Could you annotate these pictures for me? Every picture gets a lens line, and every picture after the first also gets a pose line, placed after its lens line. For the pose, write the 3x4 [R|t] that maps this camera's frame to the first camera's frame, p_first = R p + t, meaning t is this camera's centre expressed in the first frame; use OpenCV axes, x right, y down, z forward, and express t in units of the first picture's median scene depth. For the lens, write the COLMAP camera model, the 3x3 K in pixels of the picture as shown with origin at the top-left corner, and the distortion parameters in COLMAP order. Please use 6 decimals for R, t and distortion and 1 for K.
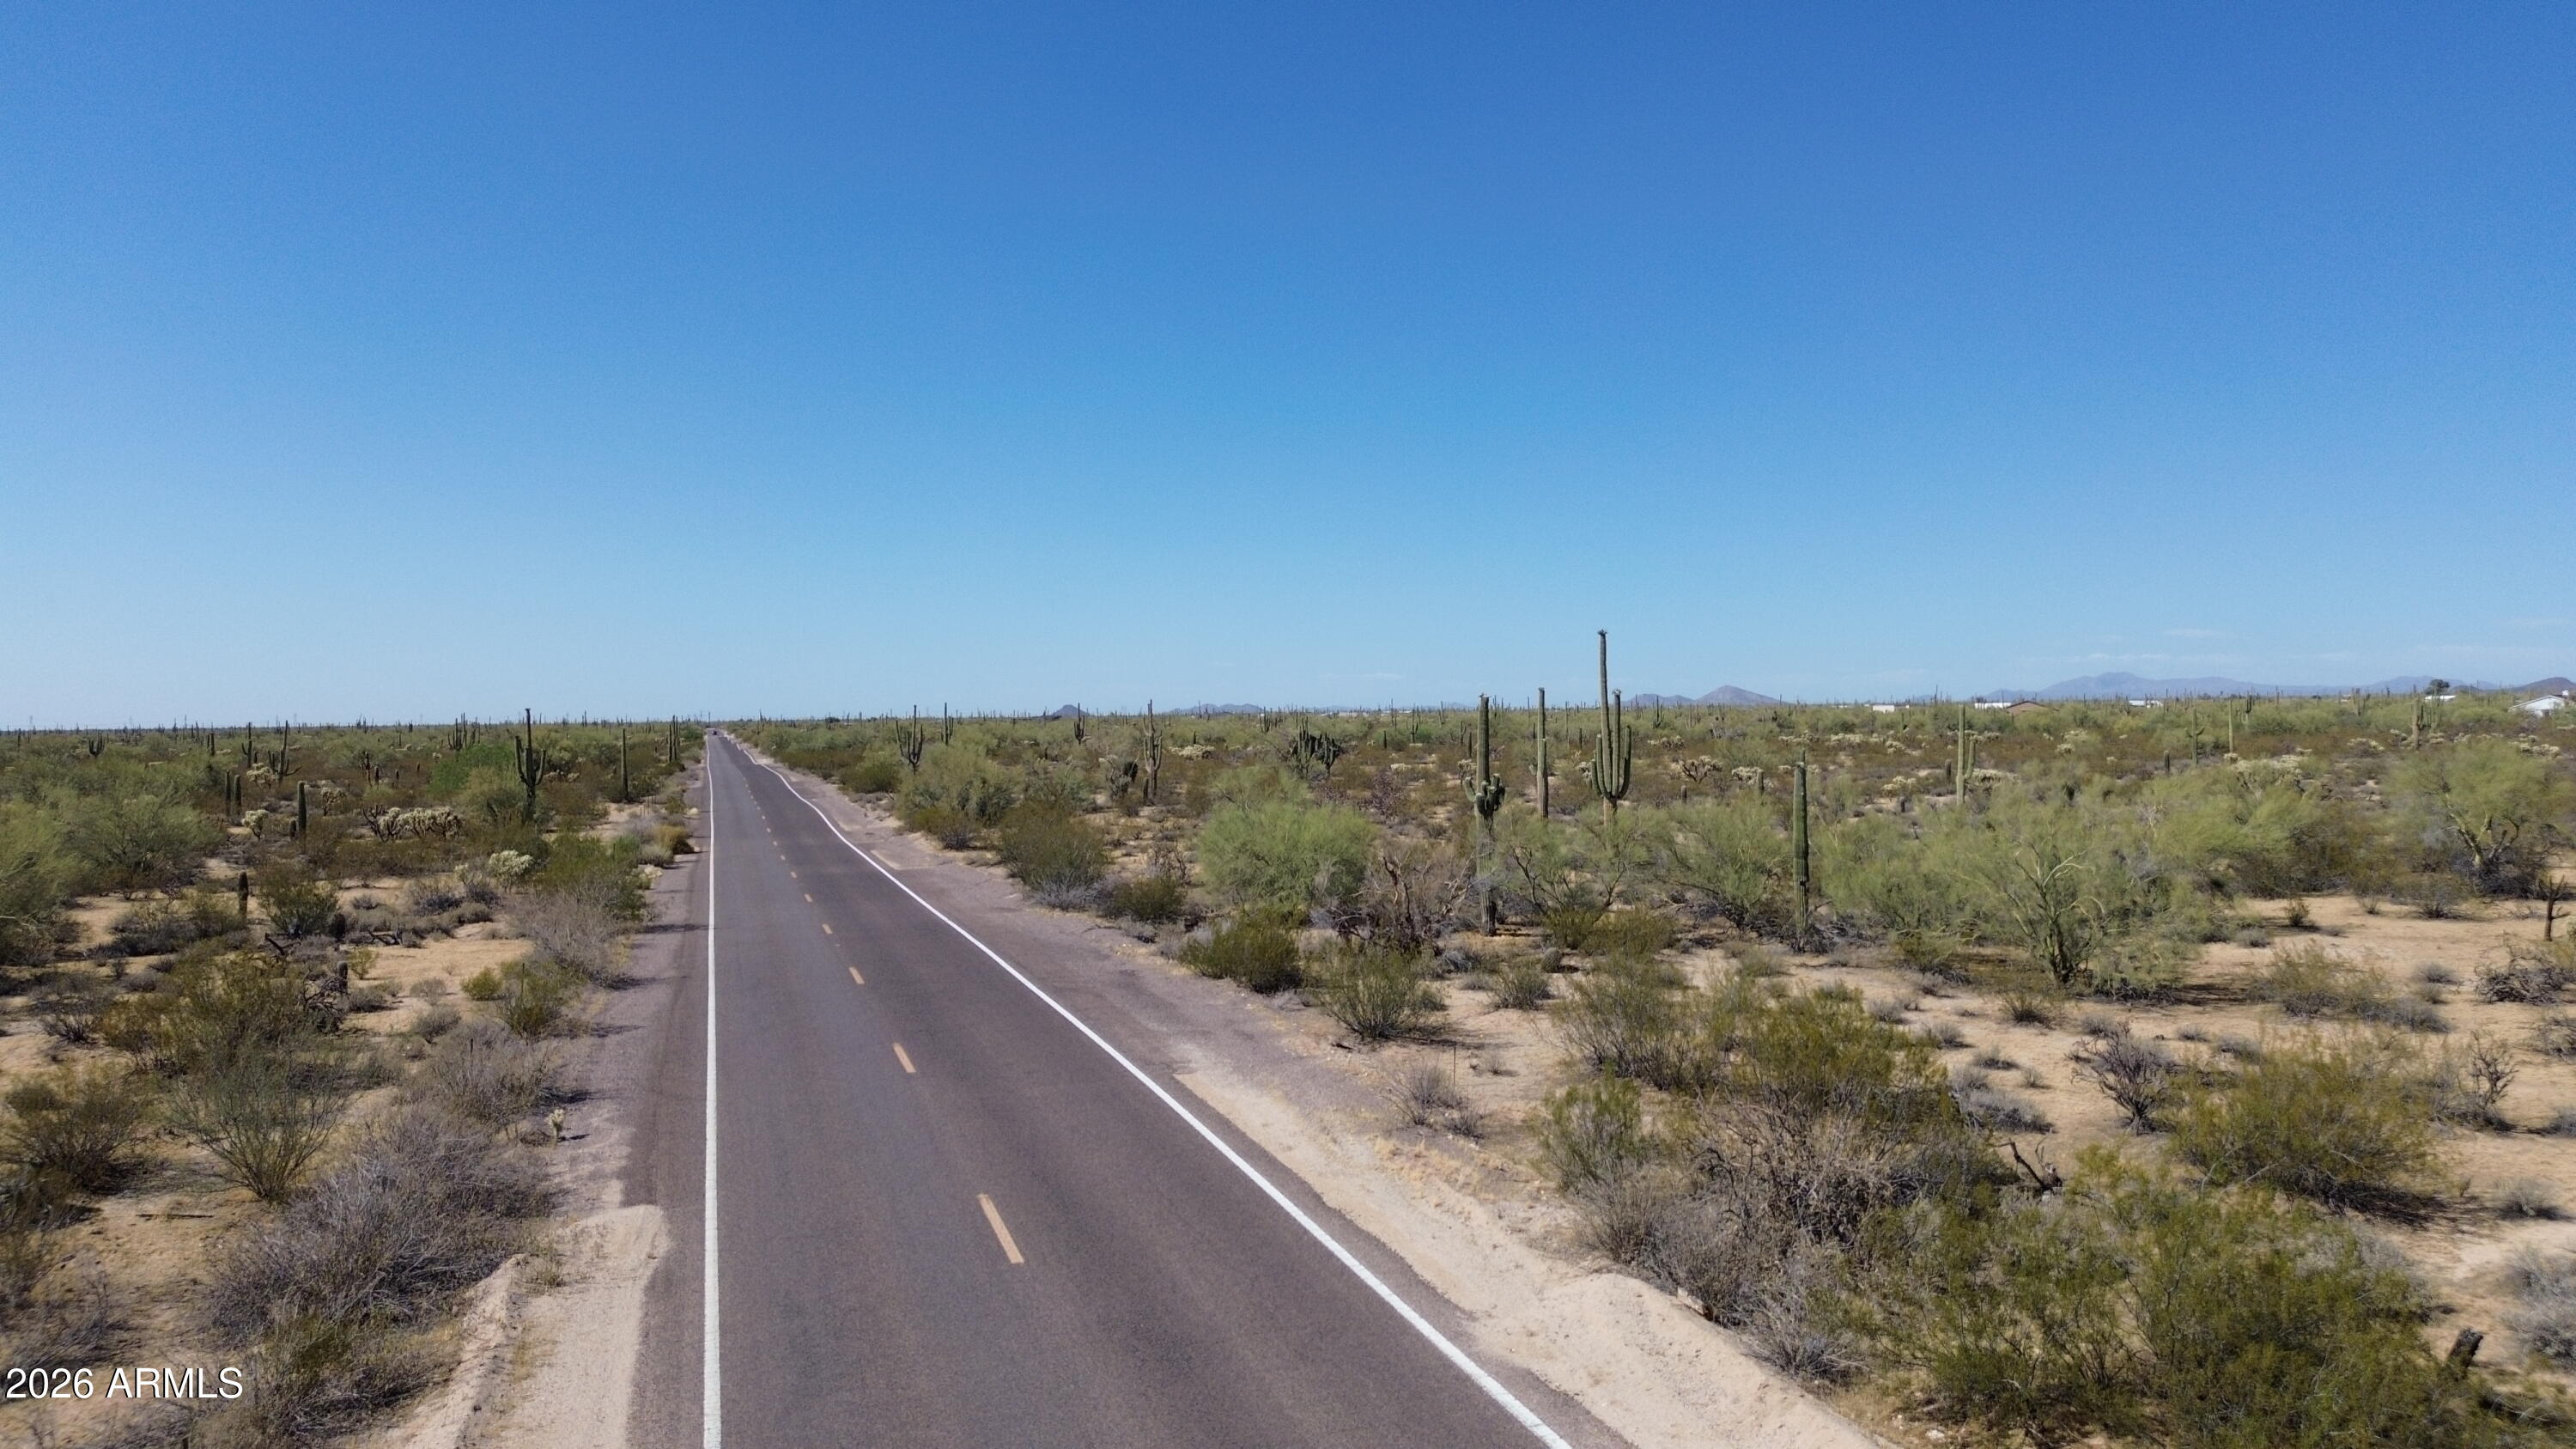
lens RADIAL K [[1830.6, 0, 1295.0], [0, 1830.6, 733.5], [0, 0, 1]] dist [0.074068, -0.075296]
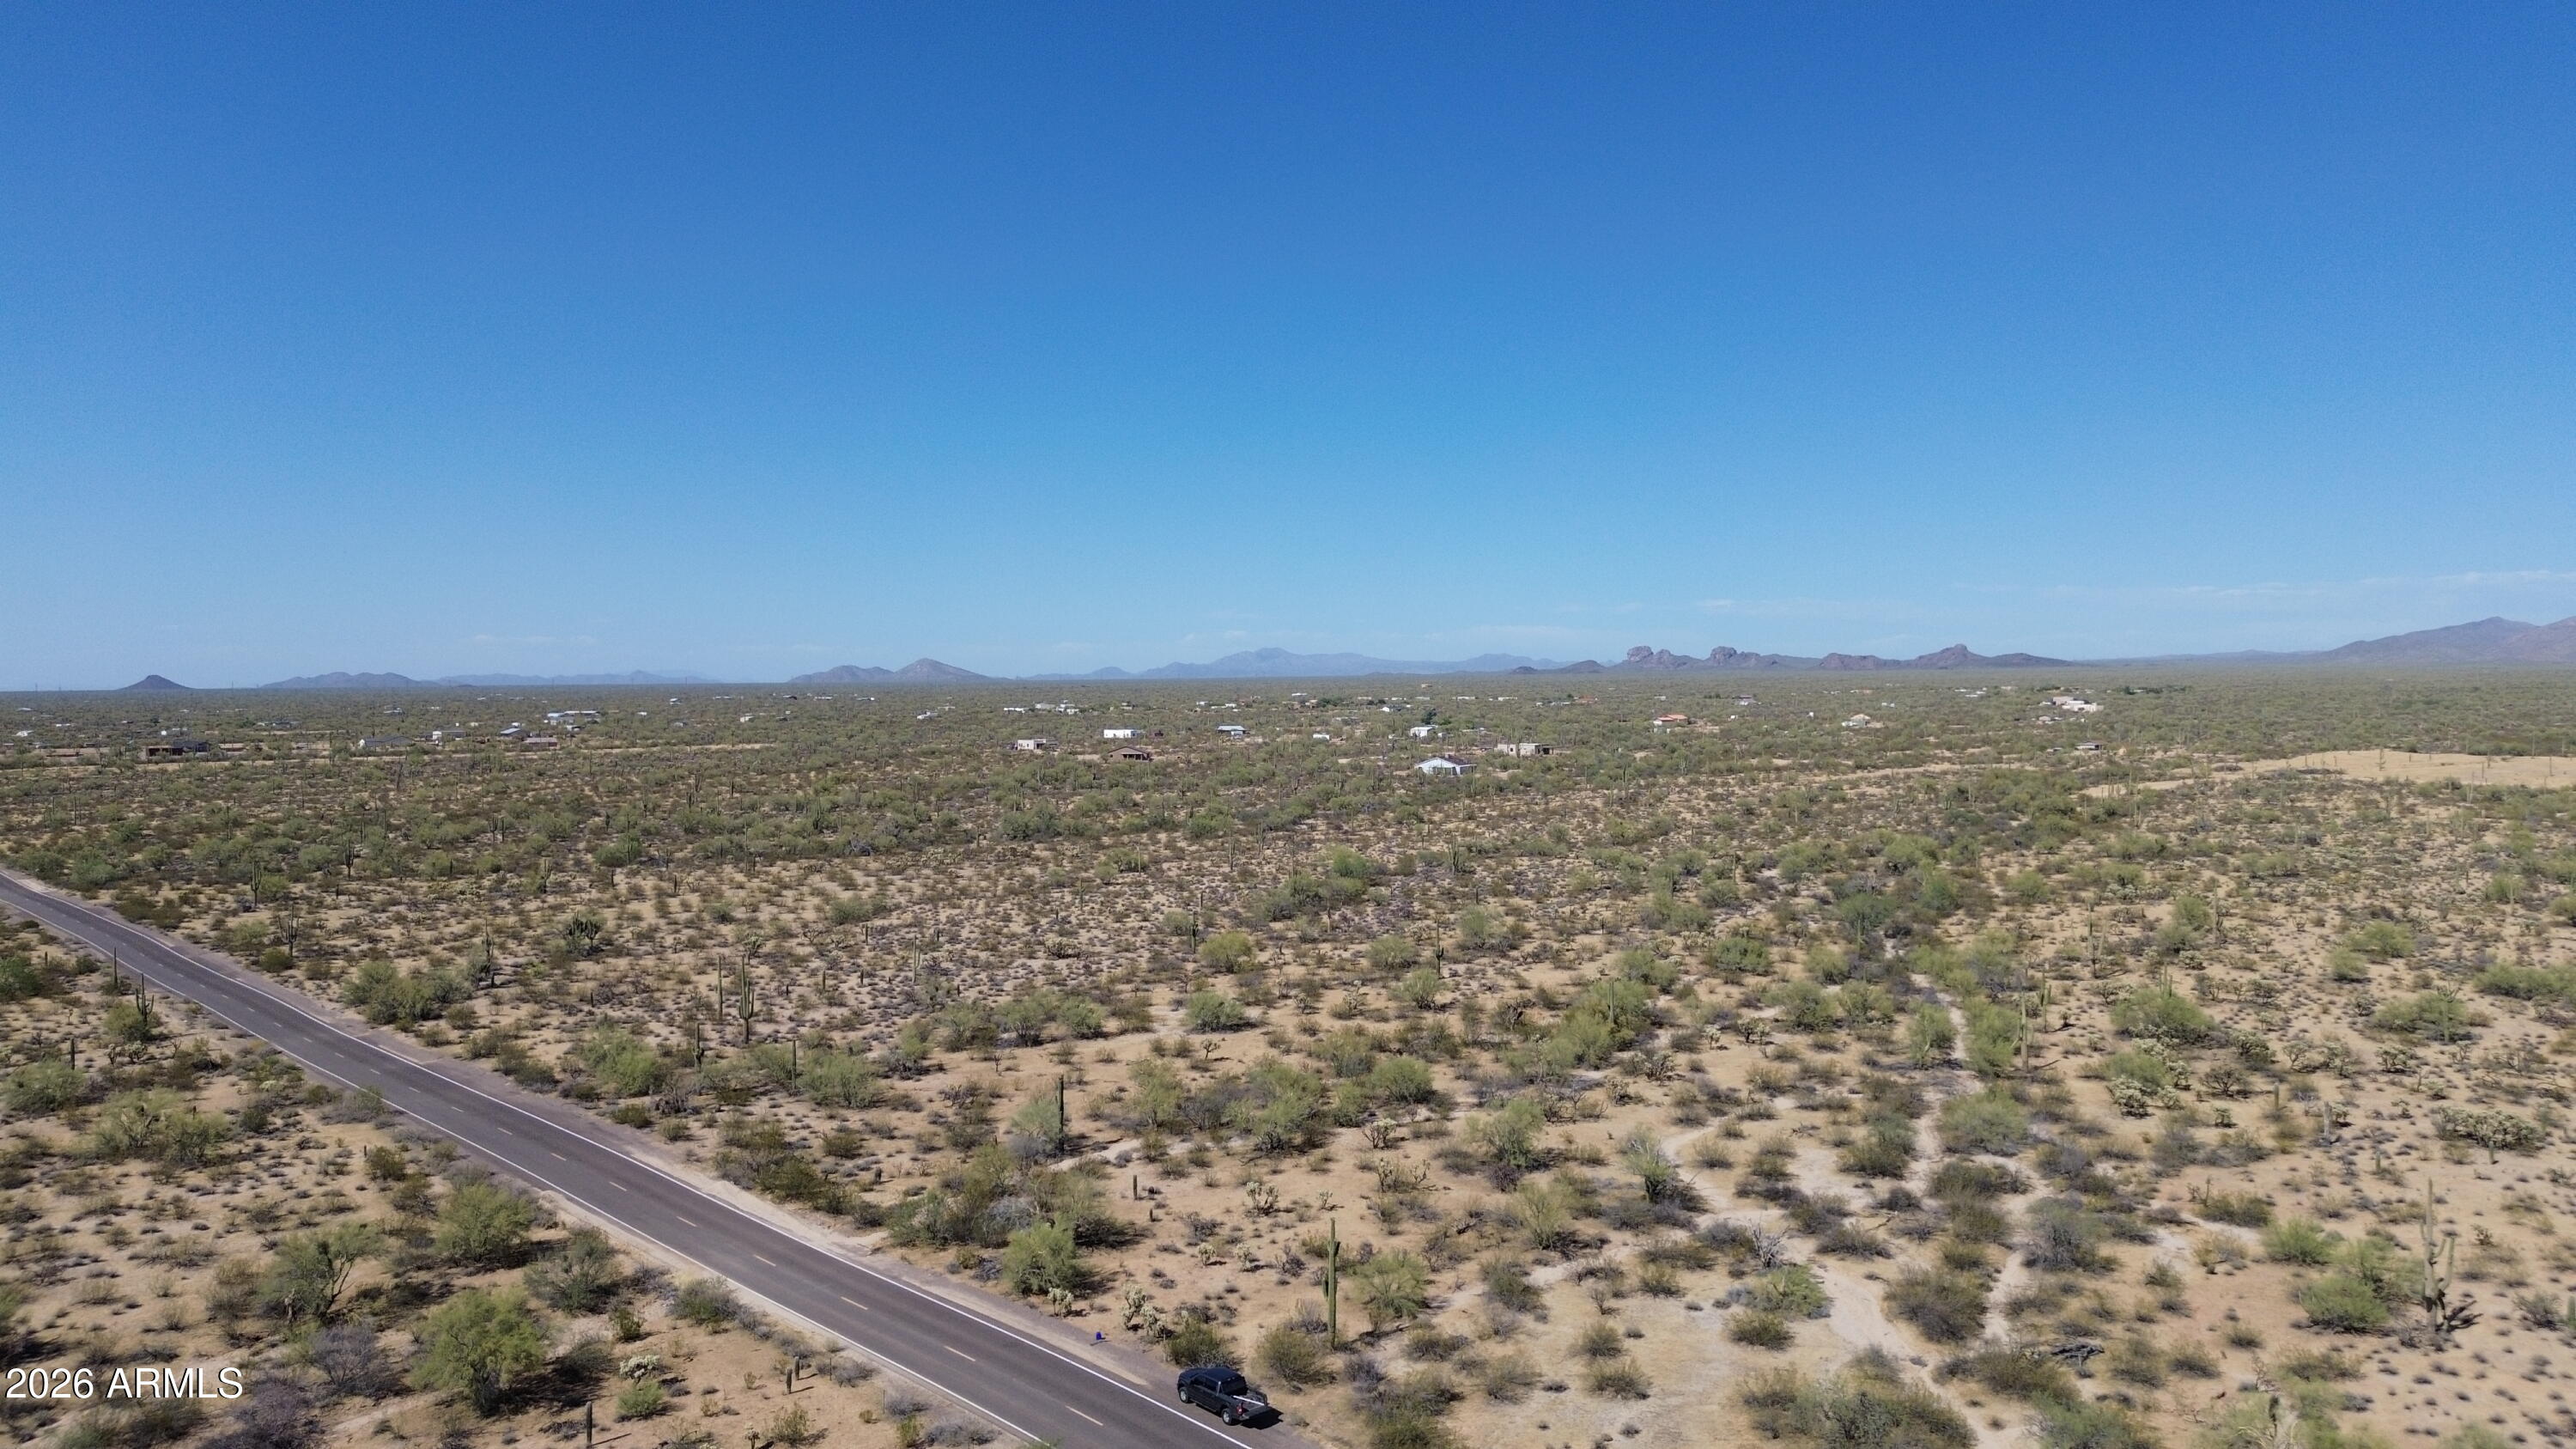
lens RADIAL K [[1830.6, 0, 1292.1], [0, 1830.6, 701.9], [0, 0, 1]] dist [0.074068, -0.075296]
pose [[0.910387, -0.003444, 0.413743, -0.377970], [0.003086, 0.999994, 0.001534, -0.765005], [-0.413746, -0.000120, 0.910392, -3.146506]]
